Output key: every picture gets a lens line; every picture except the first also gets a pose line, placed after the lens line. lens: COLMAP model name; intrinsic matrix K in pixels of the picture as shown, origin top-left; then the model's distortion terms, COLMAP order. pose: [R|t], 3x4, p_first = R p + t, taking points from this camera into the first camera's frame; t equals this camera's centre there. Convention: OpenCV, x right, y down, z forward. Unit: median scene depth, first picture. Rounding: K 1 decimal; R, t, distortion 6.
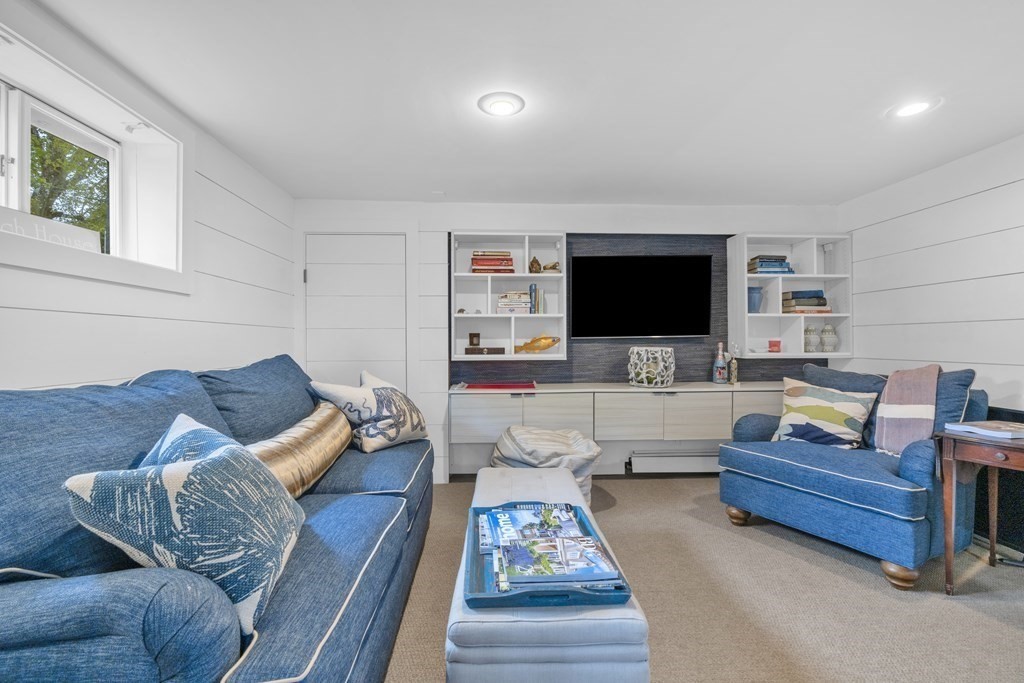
lens RADIAL K [[459.5, 0, 512.9], [0, 459.5, 336.8], [0, 0, 1]] dist [-0.005899, 0.000273]
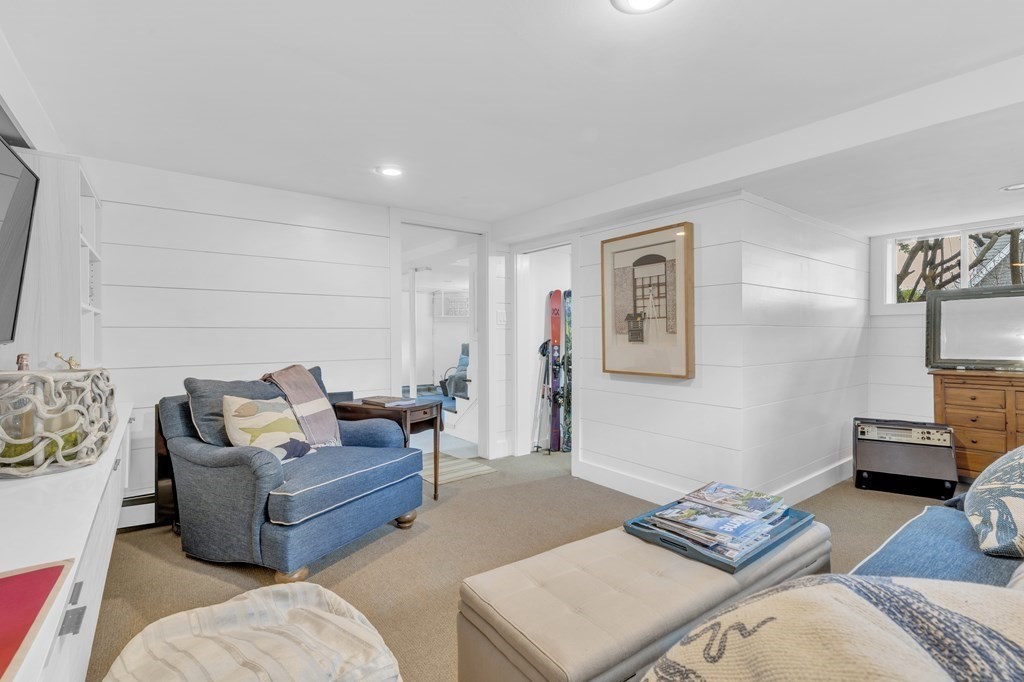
lens RADIAL K [[459.5, 0, 512.9], [0, 459.5, 336.3], [0, 0, 1]] dist [-0.005899, 0.000273]
pose [[-0.555547, 0.000171, 0.831485, -0.270536], [-0.005238, 0.999979, -0.003706, -0.008507], [-0.831468, -0.006414, -0.555535, 0.889867]]
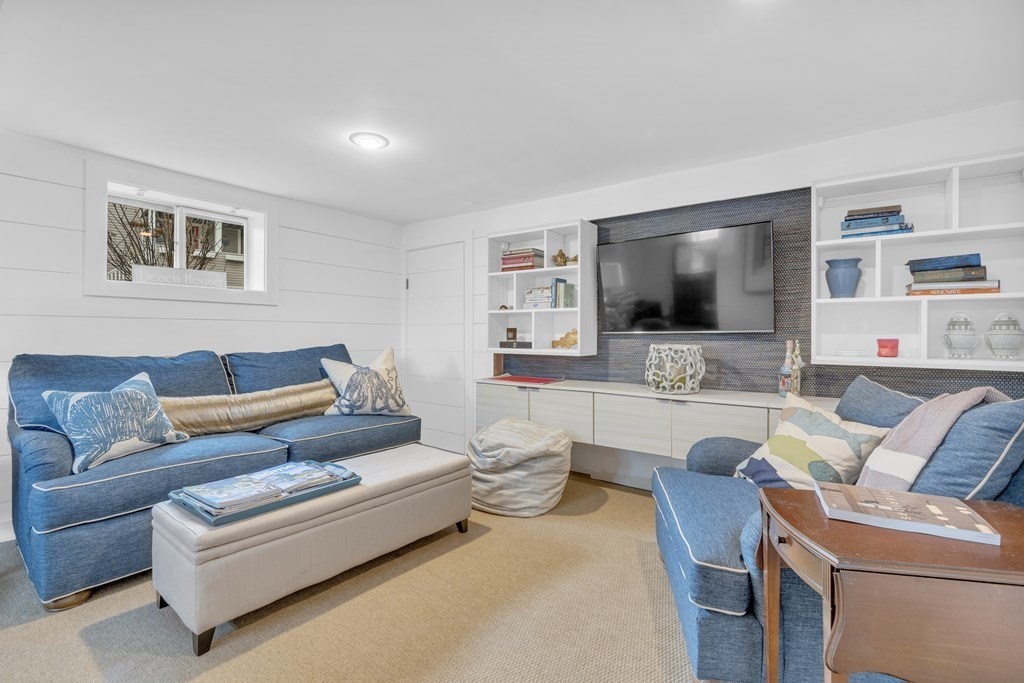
lens RADIAL K [[470.5, 0, 512.3], [0, 470.5, 334.7], [0, 0, 1]] dist [-0.003271, -0.000075]
pose [[0.769070, 0.008233, -0.639111, 0.624241], [-0.000233, 0.999921, 0.012601, -0.005915], [0.639164, -0.009542, 0.769011, 0.165654]]
